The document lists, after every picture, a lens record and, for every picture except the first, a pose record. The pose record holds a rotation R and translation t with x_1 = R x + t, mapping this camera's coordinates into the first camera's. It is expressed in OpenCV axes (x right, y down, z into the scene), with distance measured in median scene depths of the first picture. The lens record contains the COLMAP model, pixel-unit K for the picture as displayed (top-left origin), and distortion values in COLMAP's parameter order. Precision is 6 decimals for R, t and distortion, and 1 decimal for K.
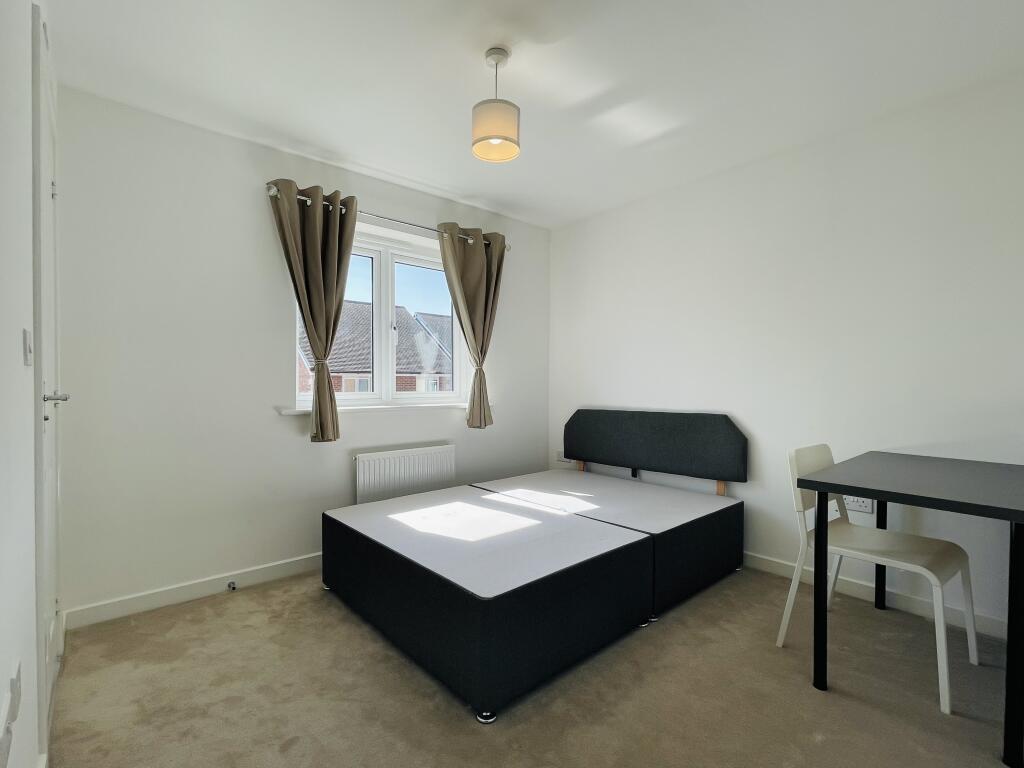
lens RADIAL K [[479.9, 0, 512.0], [0, 479.9, 384.0], [0, 0, 1]] dist [-0.002412, -0.000302]
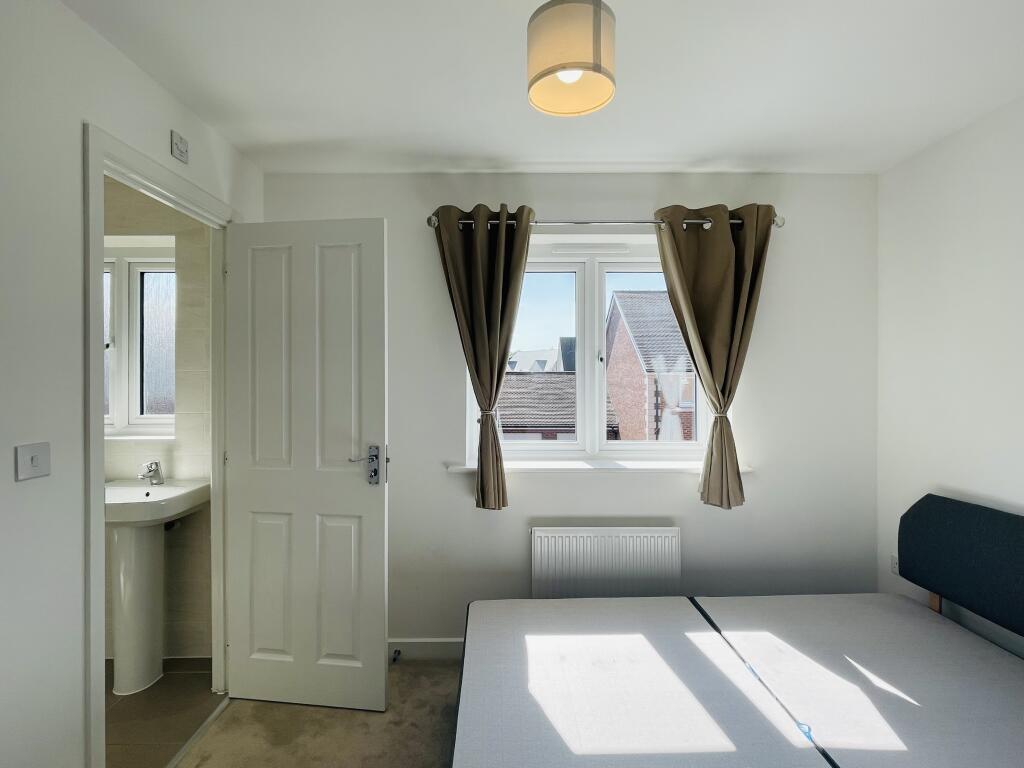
lens RADIAL K [[509.9, 0, 488.9], [0, 509.9, 378.7], [0, 0, 1]] dist [0.029225, -0.038048]
pose [[0.762456, -0.004712, -0.647023, 0.148833], [-0.001412, 0.999959, -0.008946, -0.079110], [0.647038, 0.007735, 0.762418, 0.264241]]
